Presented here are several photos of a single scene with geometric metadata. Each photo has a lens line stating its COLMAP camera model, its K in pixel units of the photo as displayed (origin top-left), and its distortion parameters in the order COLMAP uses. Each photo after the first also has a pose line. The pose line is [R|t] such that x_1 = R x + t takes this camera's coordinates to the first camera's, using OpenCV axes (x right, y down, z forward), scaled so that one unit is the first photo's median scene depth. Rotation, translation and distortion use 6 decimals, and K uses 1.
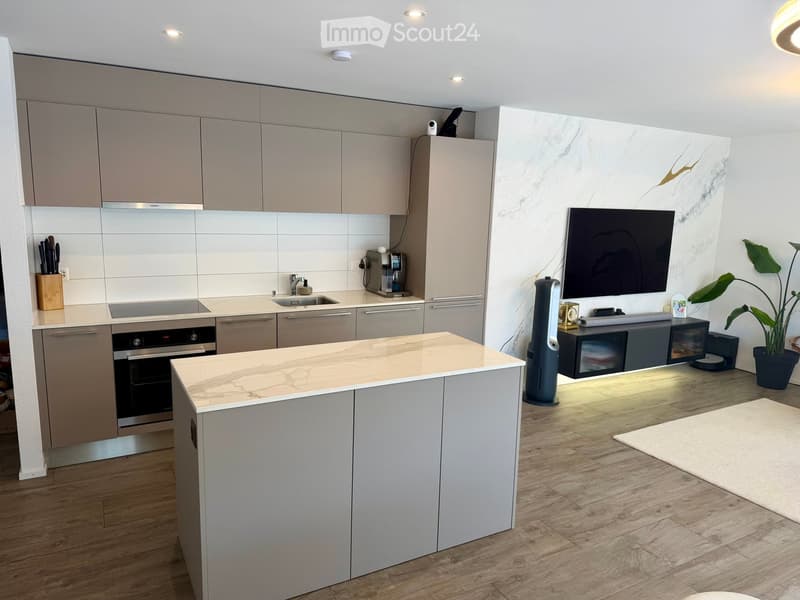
lens RADIAL K [[564.7, 0, 399.9], [0, 564.7, 300.9], [0, 0, 1]] dist [0.004081, -0.004062]
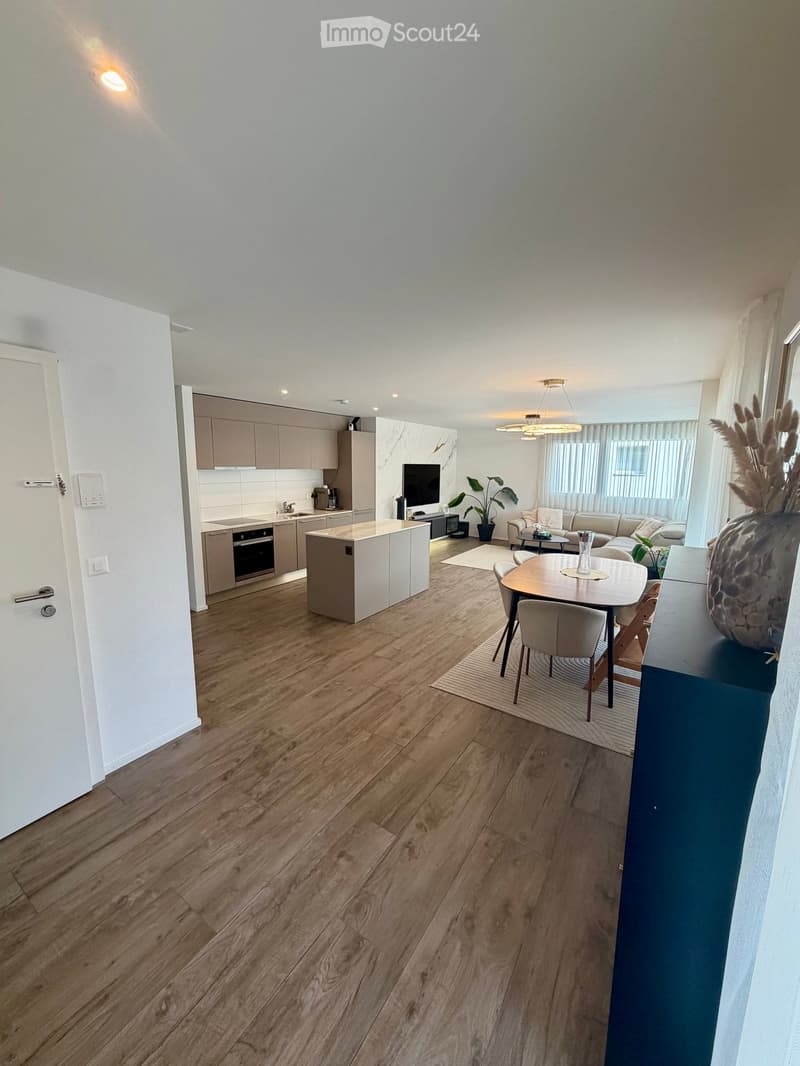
lens RADIAL K [[427.4, 0, 400.0], [0, 427.4, 531.7], [0, 0, 1]] dist [-0.000175, -0.000007]
pose [[0.885569, -0.090622, 0.455583, -0.470247], [0.091097, 0.995621, 0.020966, 0.052701], [-0.455488, 0.022935, 0.889946, -0.414302]]
